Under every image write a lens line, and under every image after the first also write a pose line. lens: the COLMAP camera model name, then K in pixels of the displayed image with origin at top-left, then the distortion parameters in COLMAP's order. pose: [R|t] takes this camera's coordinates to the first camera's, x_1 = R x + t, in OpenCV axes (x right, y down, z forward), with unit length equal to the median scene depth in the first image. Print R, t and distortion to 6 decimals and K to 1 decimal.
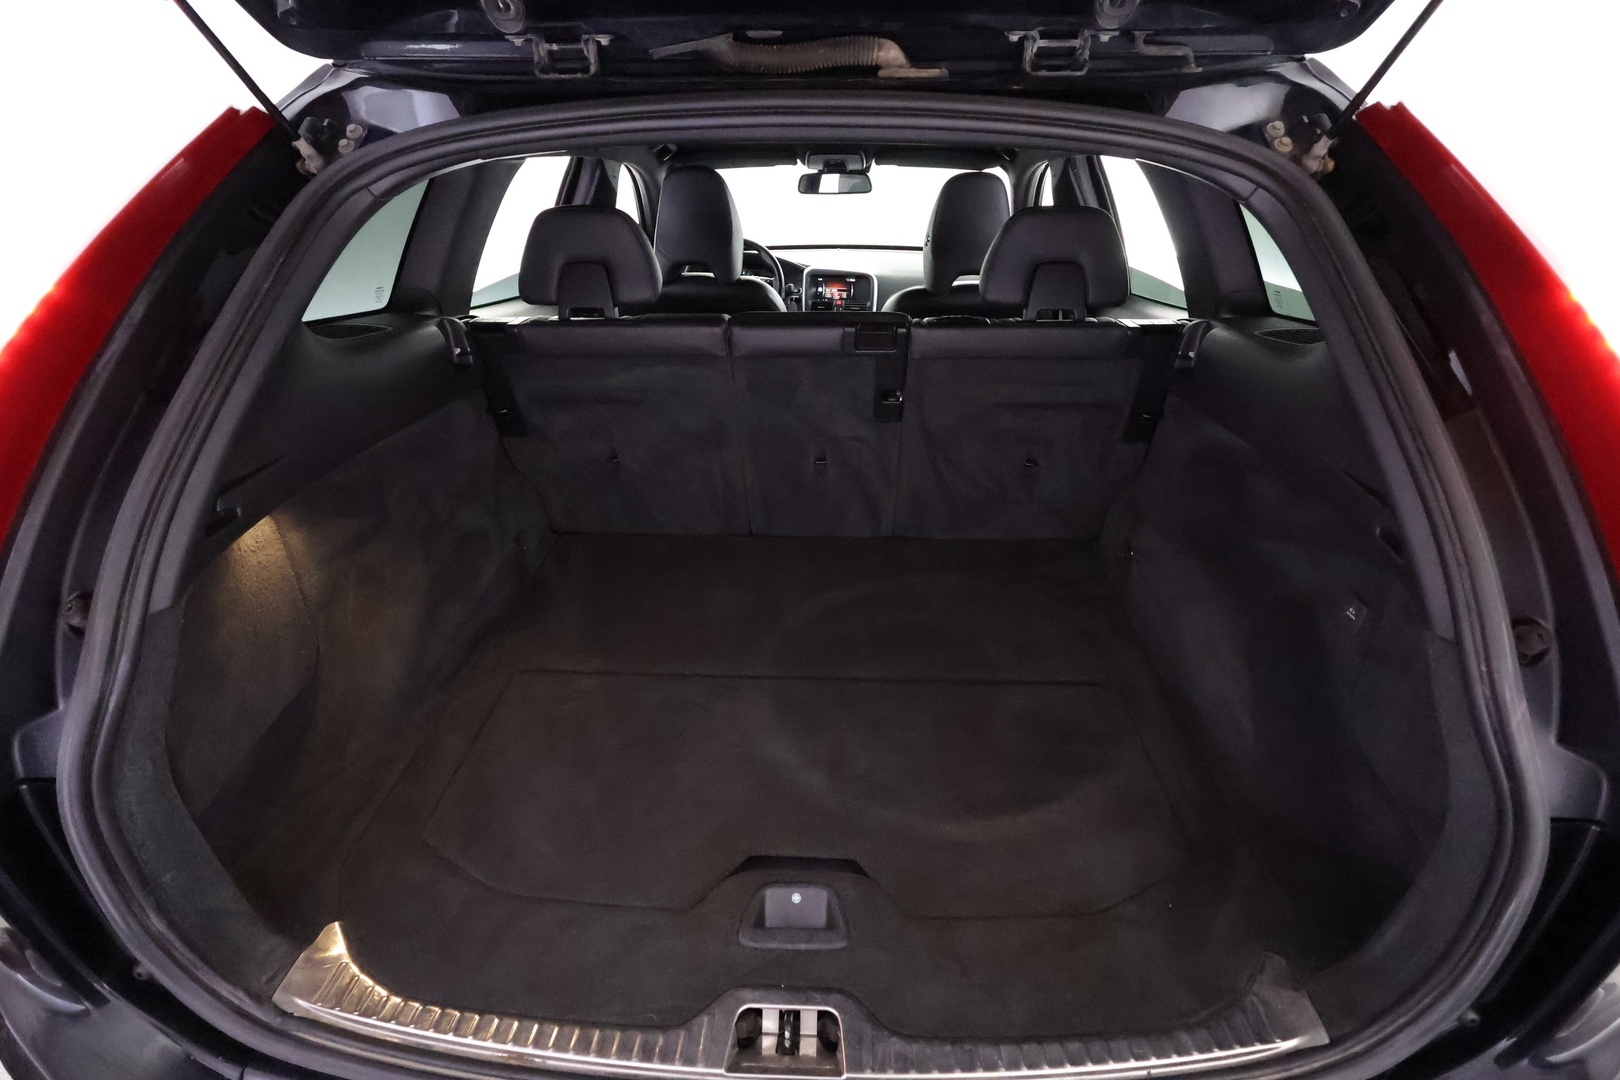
lens RADIAL K [[800.9, 0, 811.6], [0, 800.9, 546.8], [0, 0, 1]] dist [0.000825, 0.000623]
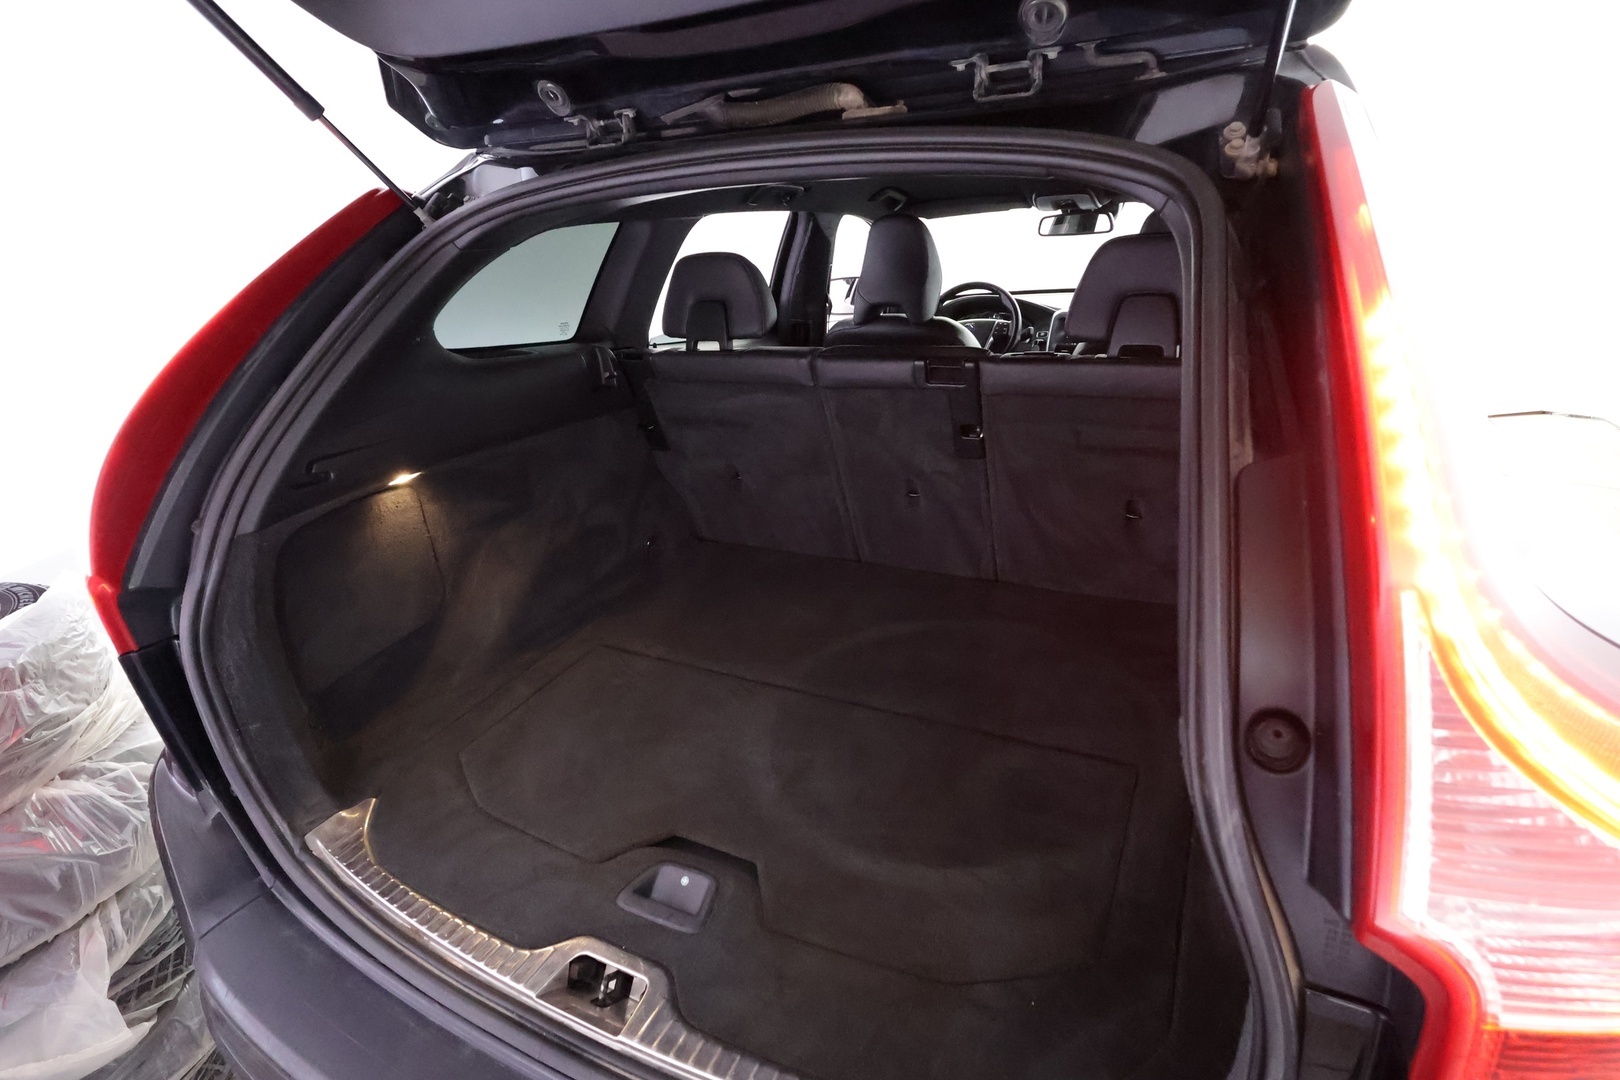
lens RADIAL K [[800.9, 0, 811.6], [0, 800.9, 546.8], [0, 0, 1]] dist [0.000825, 0.000623]
pose [[0.909789, 0.109667, -0.400322, 0.457074], [-0.132131, 0.990812, -0.028857, 0.007268], [0.393479, 0.079149, 0.915920, 0.051809]]
